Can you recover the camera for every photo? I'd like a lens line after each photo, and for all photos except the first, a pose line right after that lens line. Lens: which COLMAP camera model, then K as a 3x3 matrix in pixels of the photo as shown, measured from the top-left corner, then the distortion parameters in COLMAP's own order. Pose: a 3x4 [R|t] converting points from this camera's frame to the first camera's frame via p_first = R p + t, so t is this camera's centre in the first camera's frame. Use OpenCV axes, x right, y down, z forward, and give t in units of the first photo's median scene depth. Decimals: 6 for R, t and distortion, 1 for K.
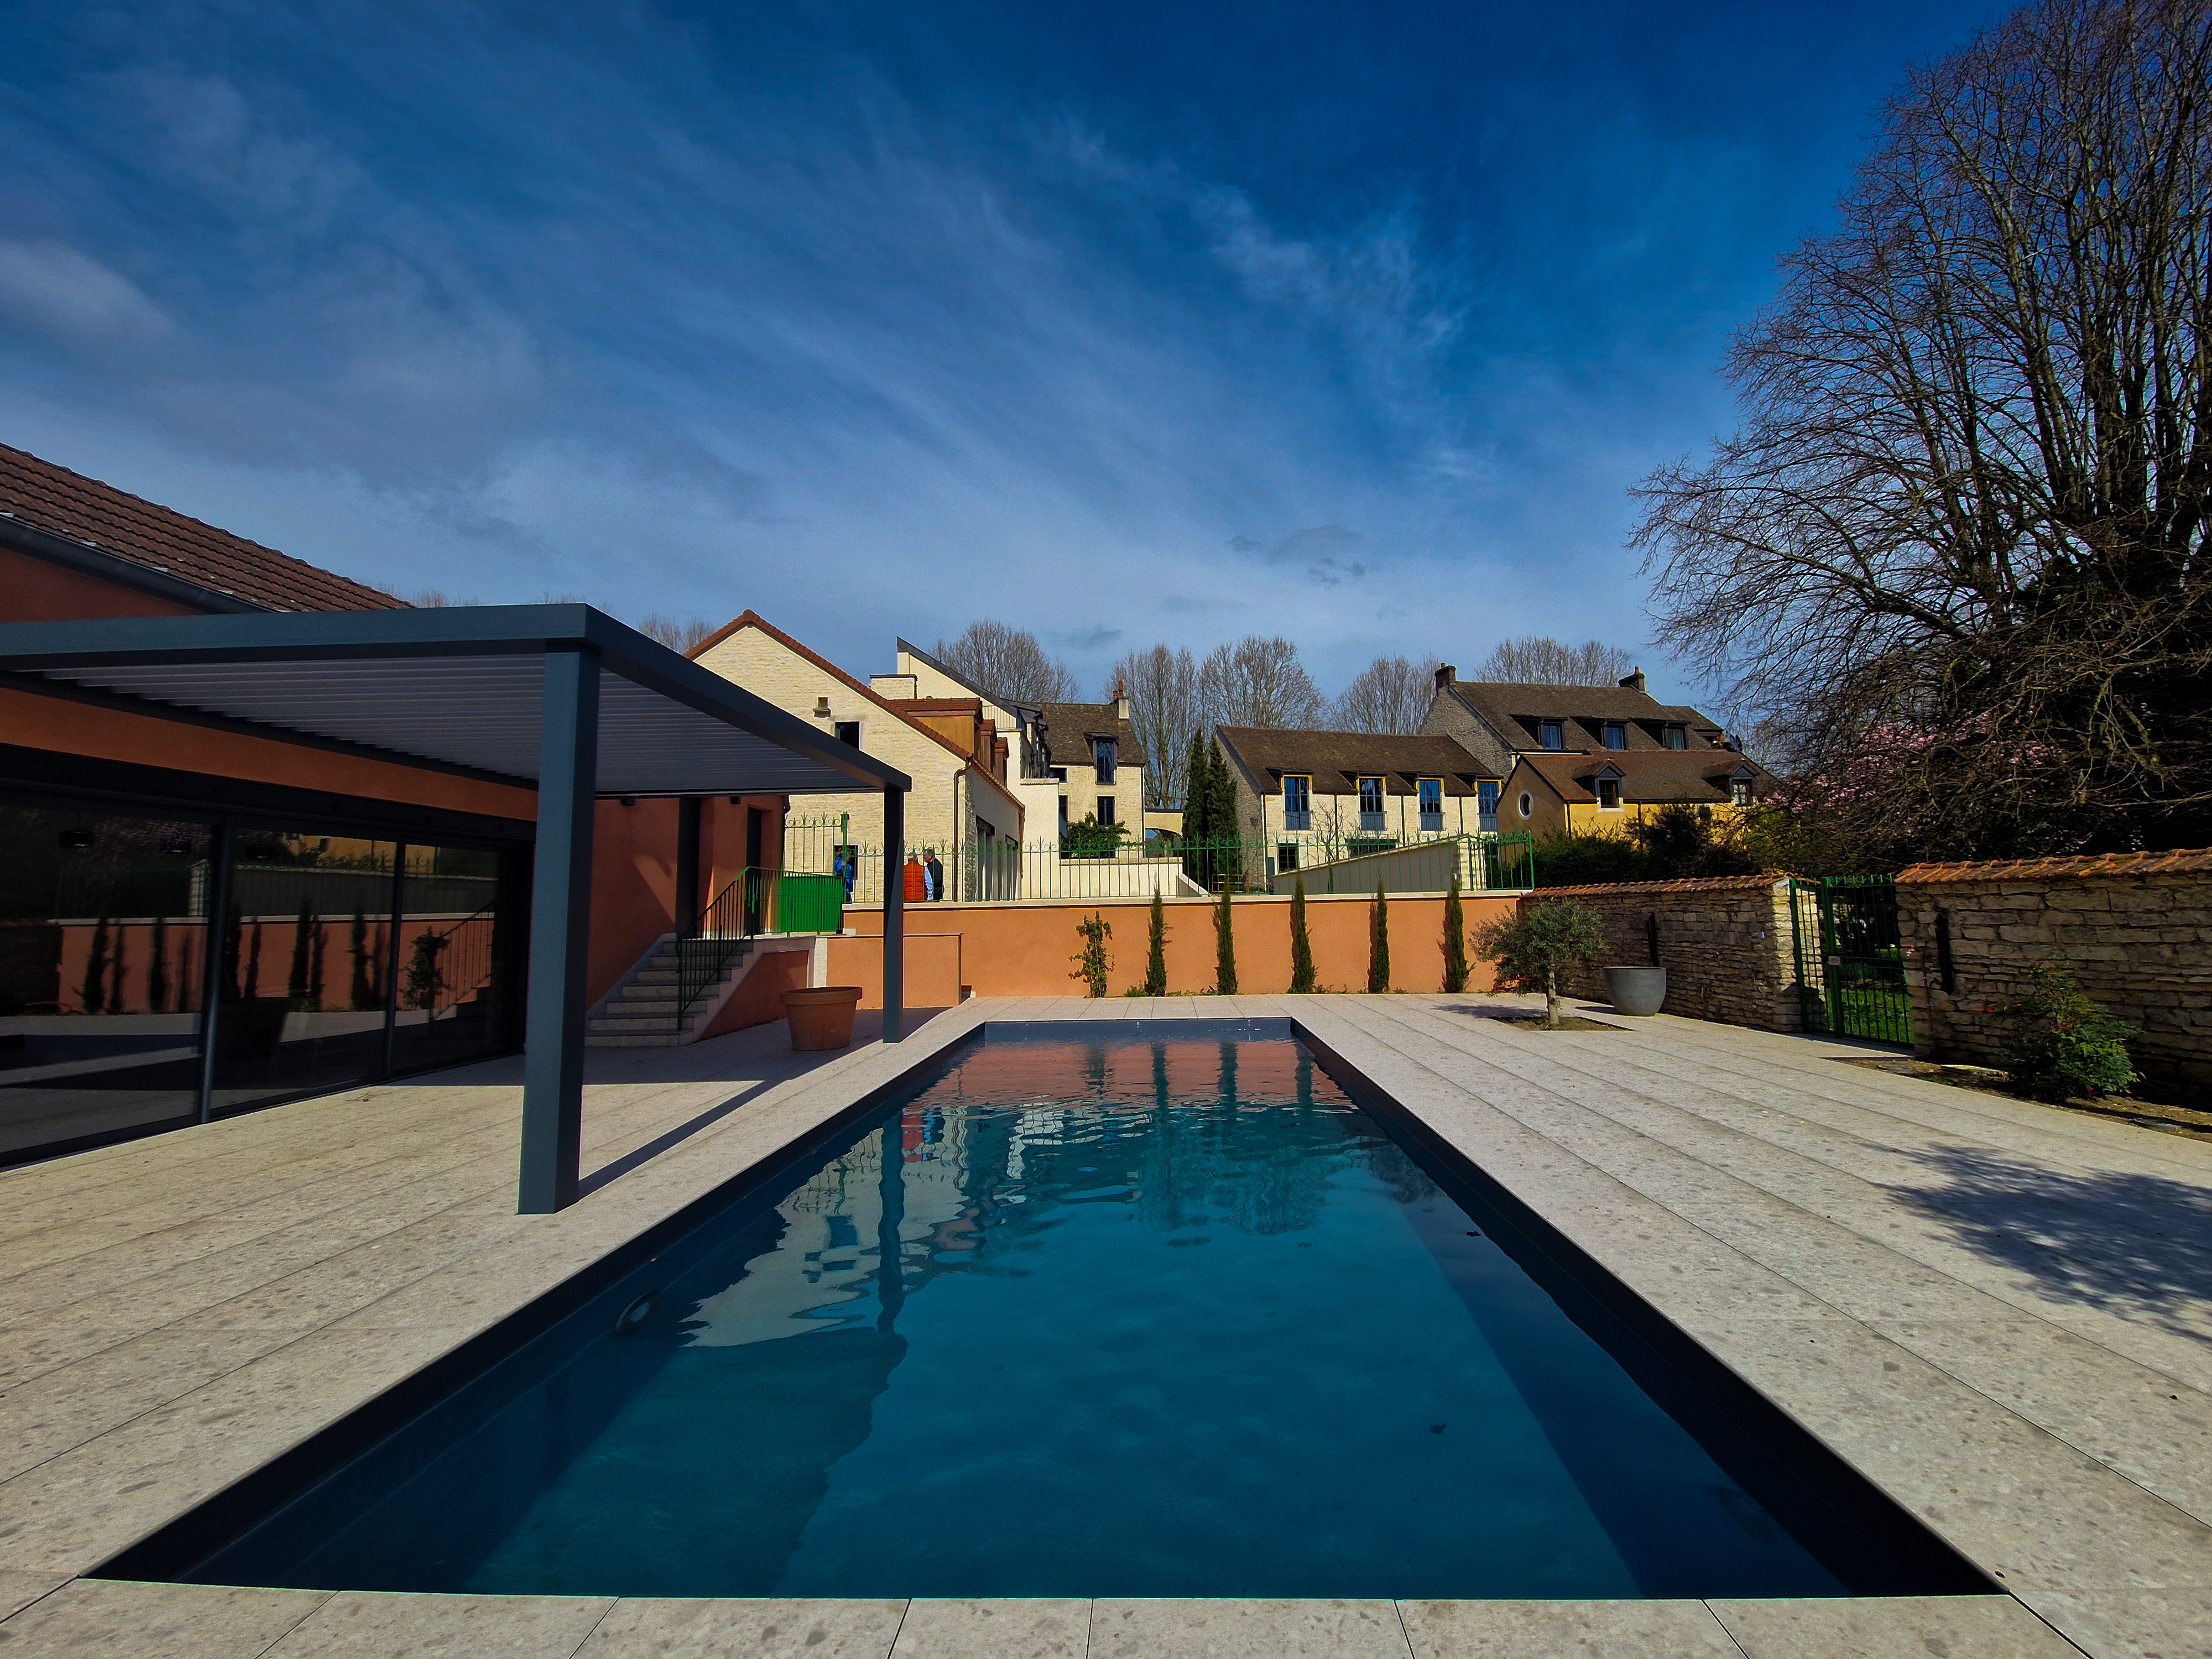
lens RADIAL K [[892.8, 0, 1135.7], [0, 892.8, 822.7], [0, 0, 1]] dist [0.008776, -0.006526]
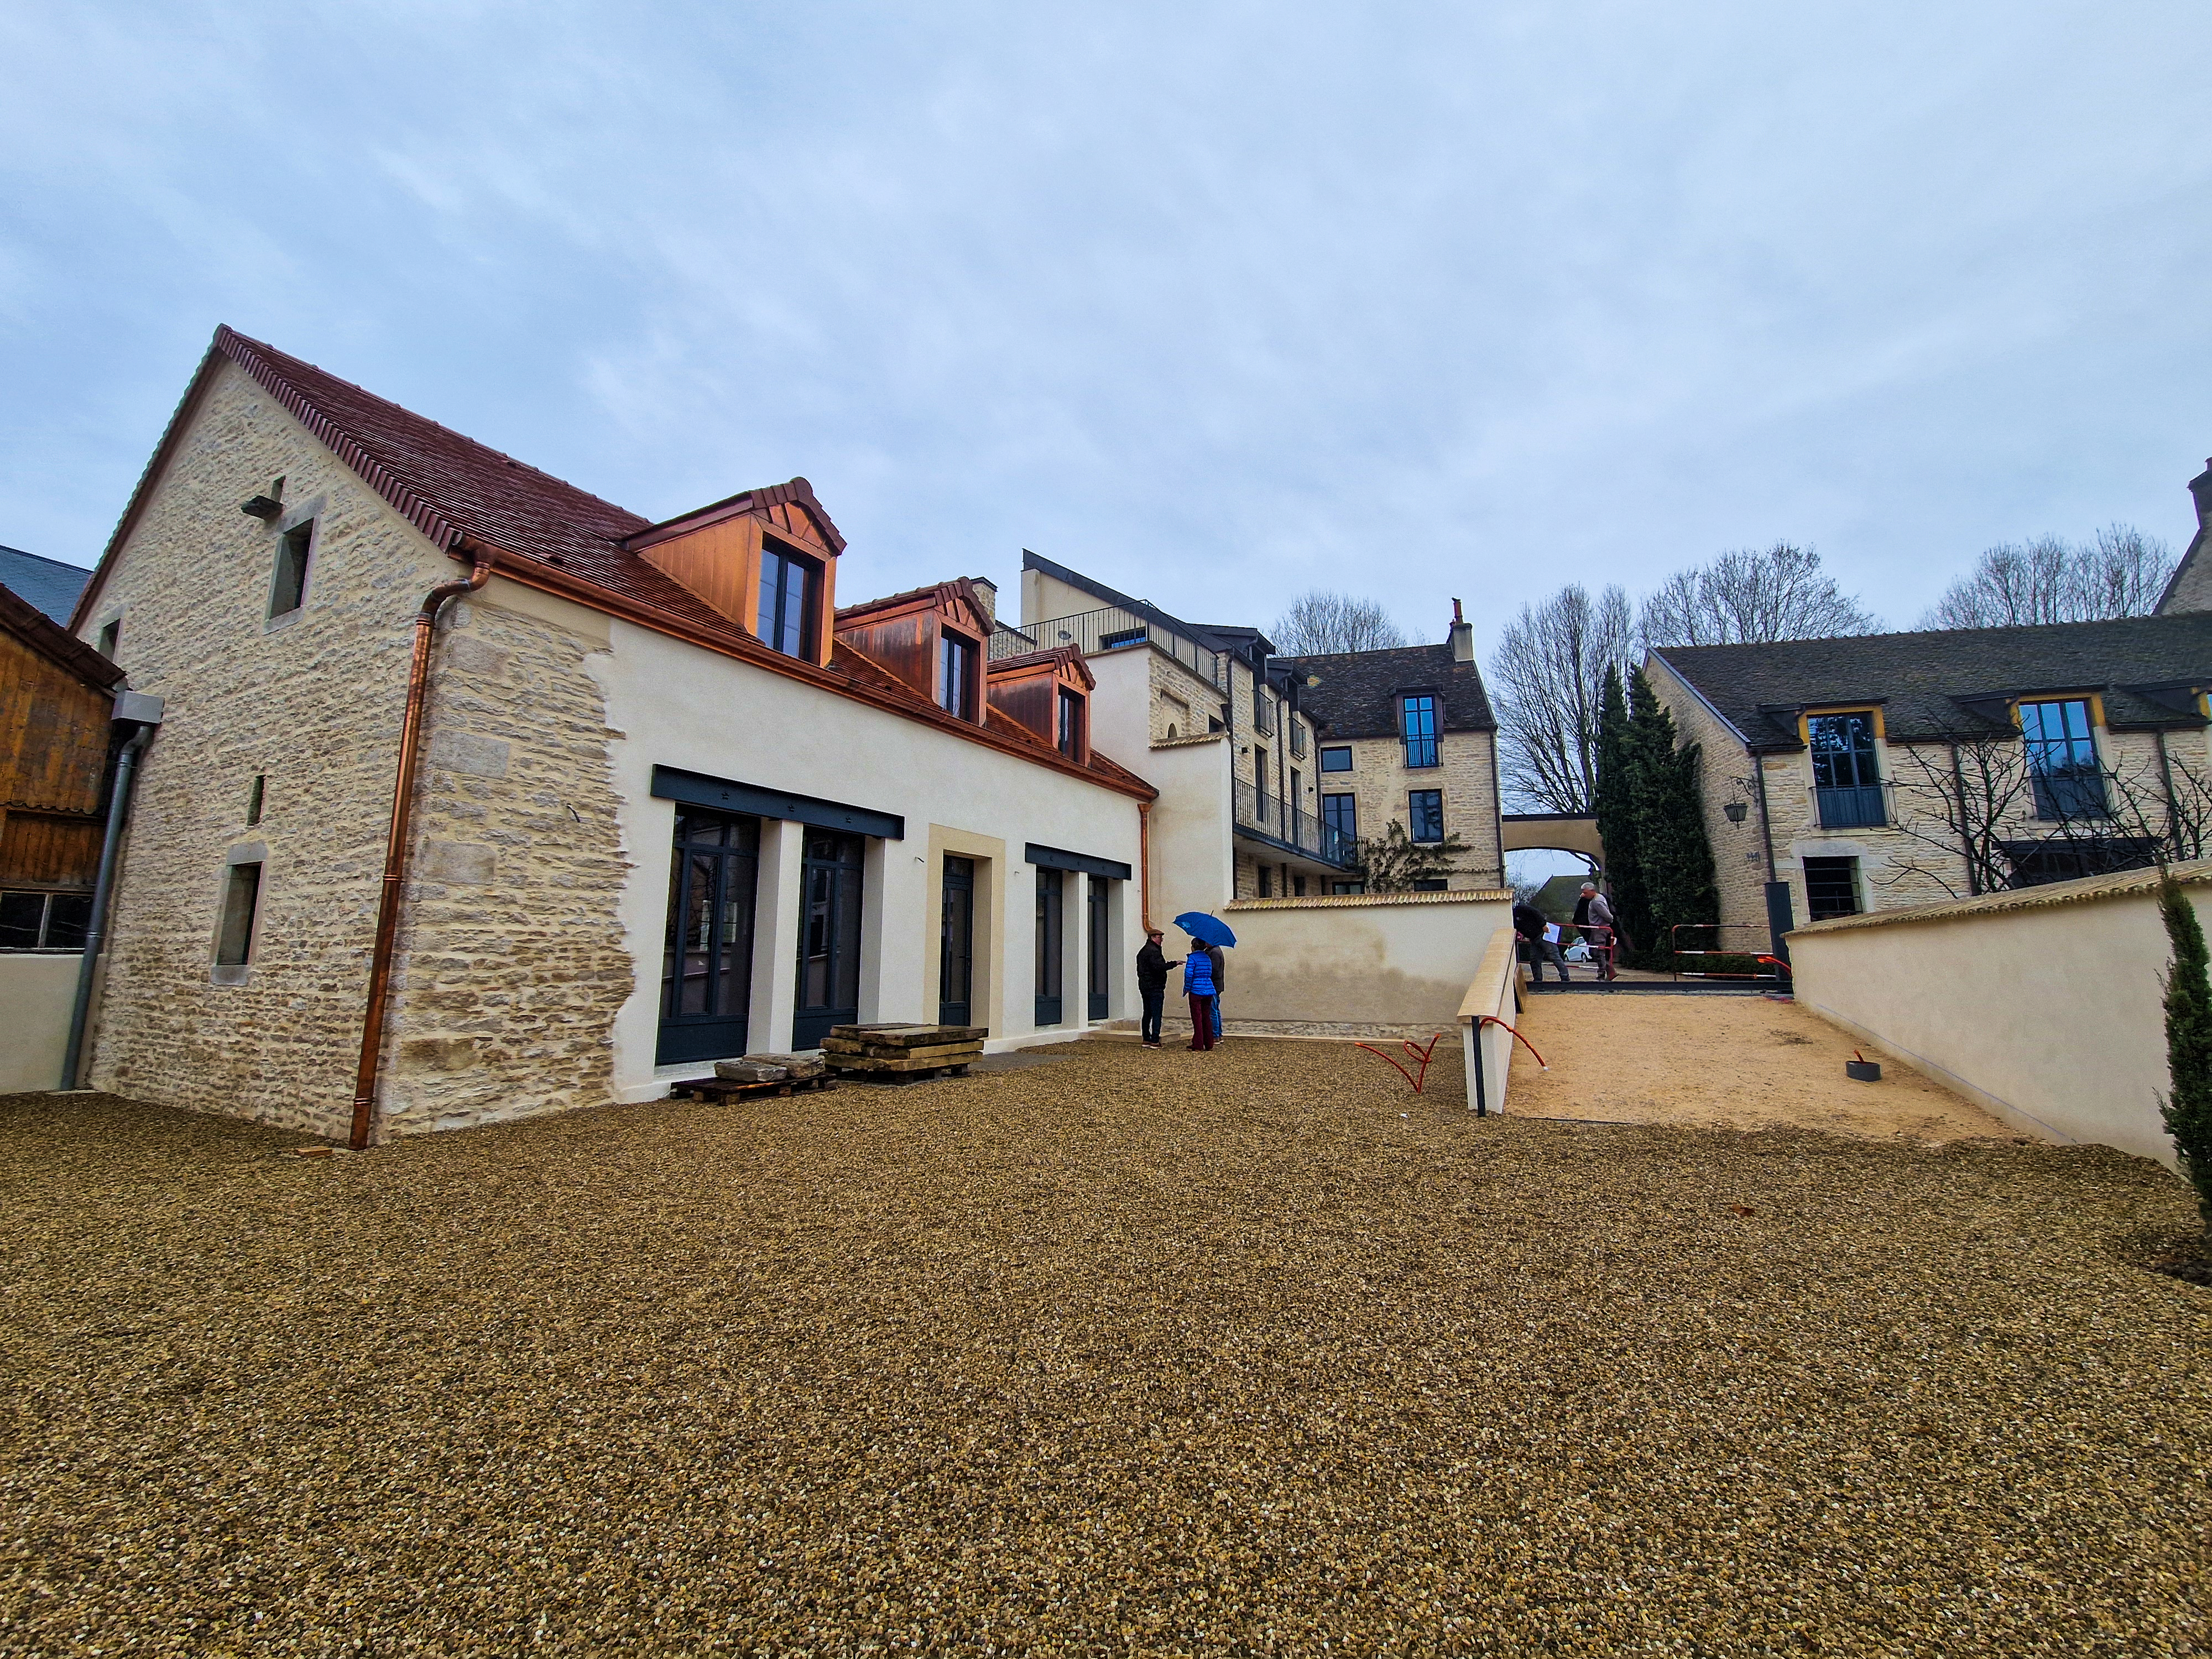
lens RADIAL K [[896.8, 0, 1129.7], [0, 896.8, 817.4], [0, 0, 1]] dist [0.015076, -0.006797]
pose [[0.882955, -0.059701, -0.465646, 0.206753], [0.032243, 0.997251, -0.066720, 0.063709], [0.468349, 0.043897, 0.882452, 1.248285]]
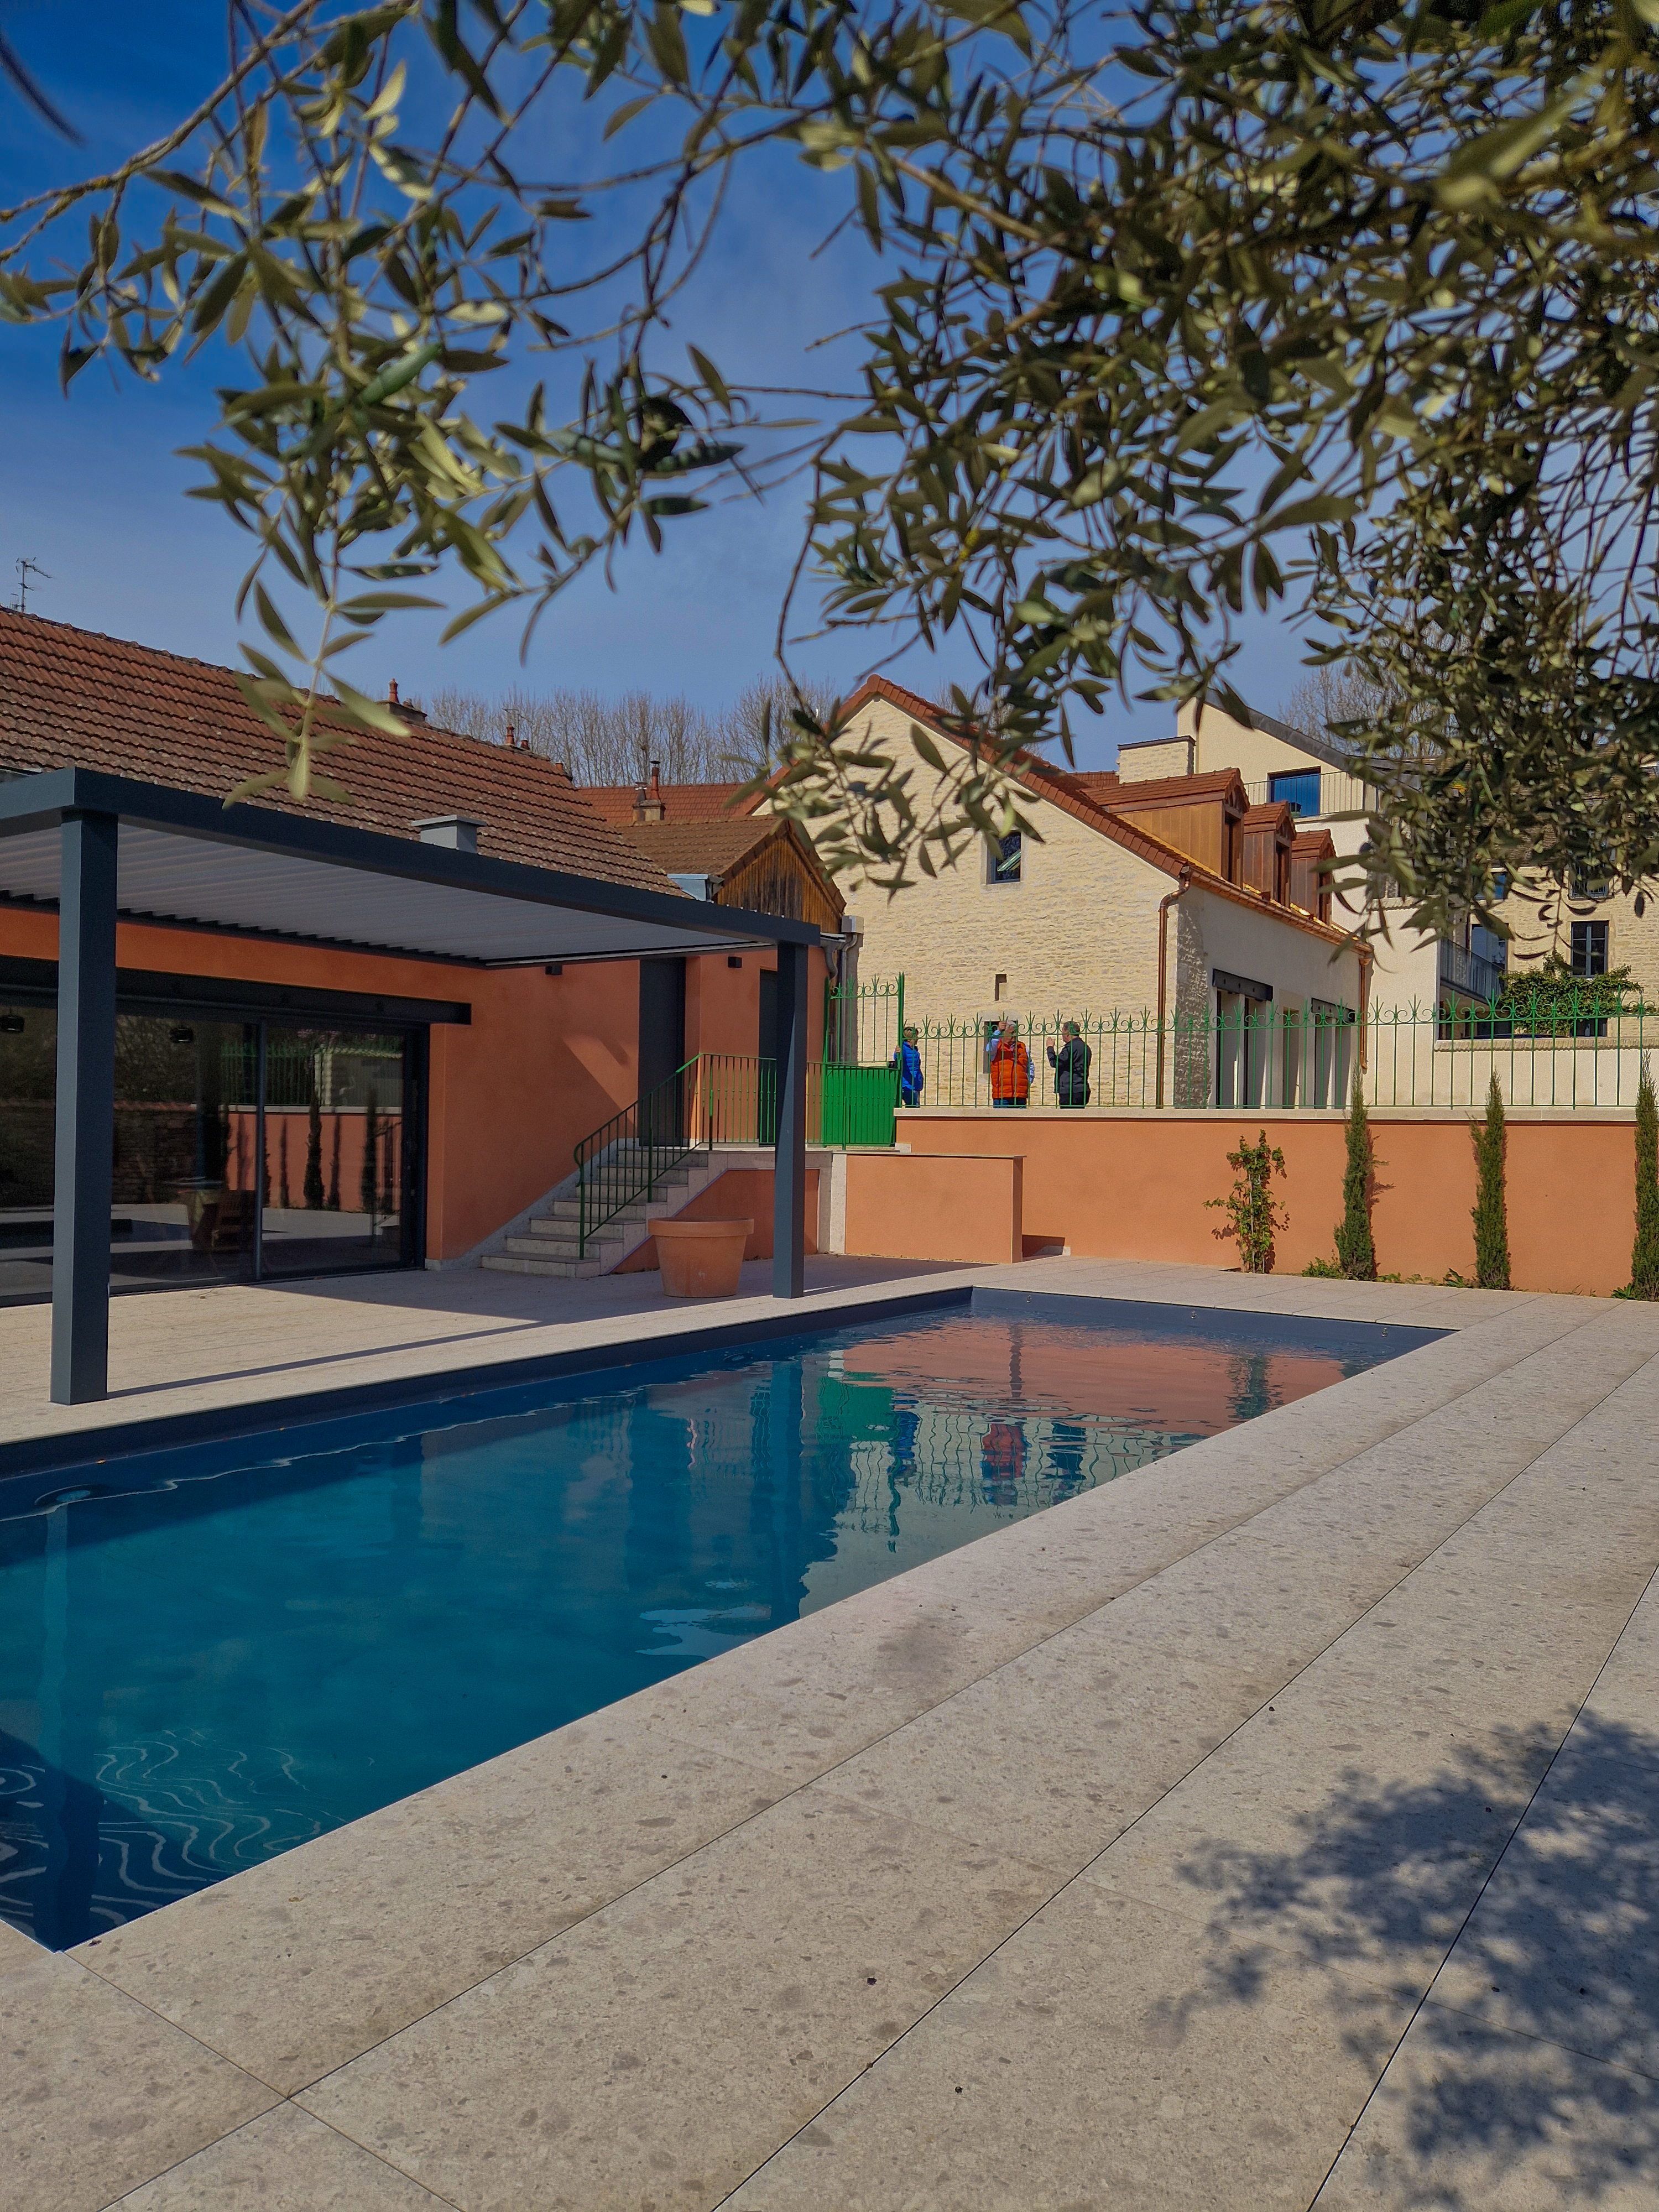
lens RADIAL K [[1467.6, 0, 850.5], [0, 1467.6, 1117.7], [0, 0, 1]] dist [0.074062, -0.068429]
pose [[0.838627, 0.027048, -0.544035, 0.256888], [0.023911, 0.995976, 0.086376, 0.000265], [0.544182, -0.085446, 0.834605, 0.034917]]
